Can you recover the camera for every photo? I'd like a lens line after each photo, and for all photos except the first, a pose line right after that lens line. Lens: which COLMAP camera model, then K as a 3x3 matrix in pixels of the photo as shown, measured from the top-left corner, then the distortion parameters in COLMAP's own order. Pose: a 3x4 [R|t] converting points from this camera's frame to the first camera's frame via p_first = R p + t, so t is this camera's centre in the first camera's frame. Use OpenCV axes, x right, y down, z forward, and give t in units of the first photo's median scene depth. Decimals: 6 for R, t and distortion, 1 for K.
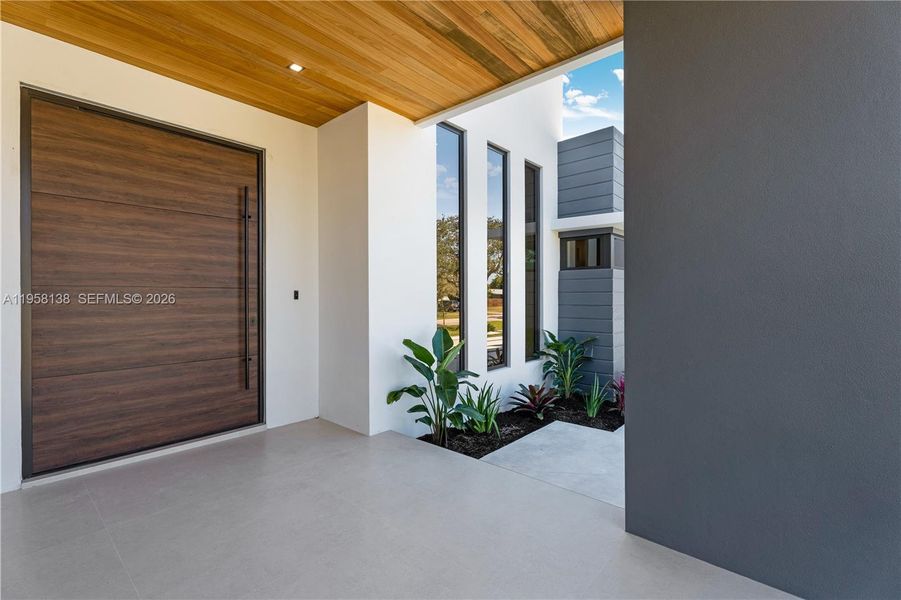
lens RADIAL K [[402.6, 0, 447.2], [0, 402.6, 297.7], [0, 0, 1]] dist [0.000394, 0.000341]
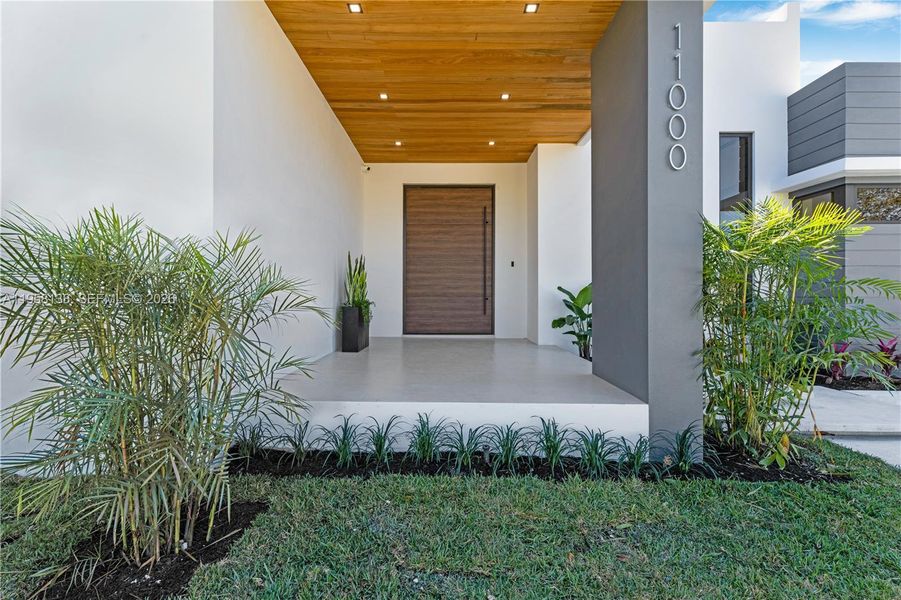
lens RADIAL K [[402.6, 0, 447.2], [0, 402.6, 297.7], [0, 0, 1]] dist [0.000394, 0.000341]
pose [[0.660226, 0.010813, -0.750989, 0.798117], [-0.006979, 0.999942, 0.008262, 0.135291], [0.751034, -0.000214, 0.660263, -0.375834]]
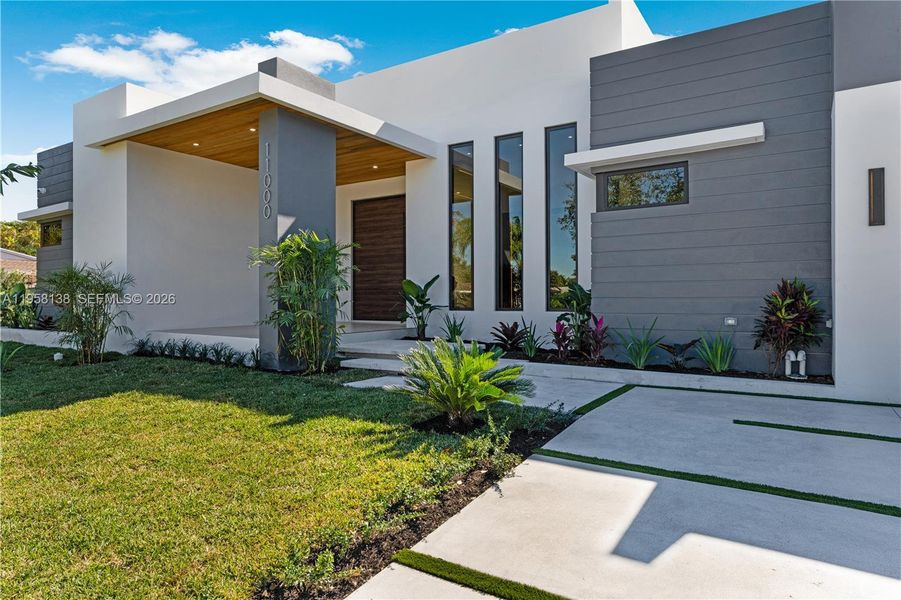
lens RADIAL K [[564.9, 0, 437.5], [0, 564.9, 278.9], [0, 0, 1]] dist [-0.005307, 0.000642]
pose [[0.117509, -0.027770, -0.992683, 2.579048], [-0.003326, 0.999592, -0.028357, 0.175166], [0.993066, 0.006634, 0.117368, 0.817593]]
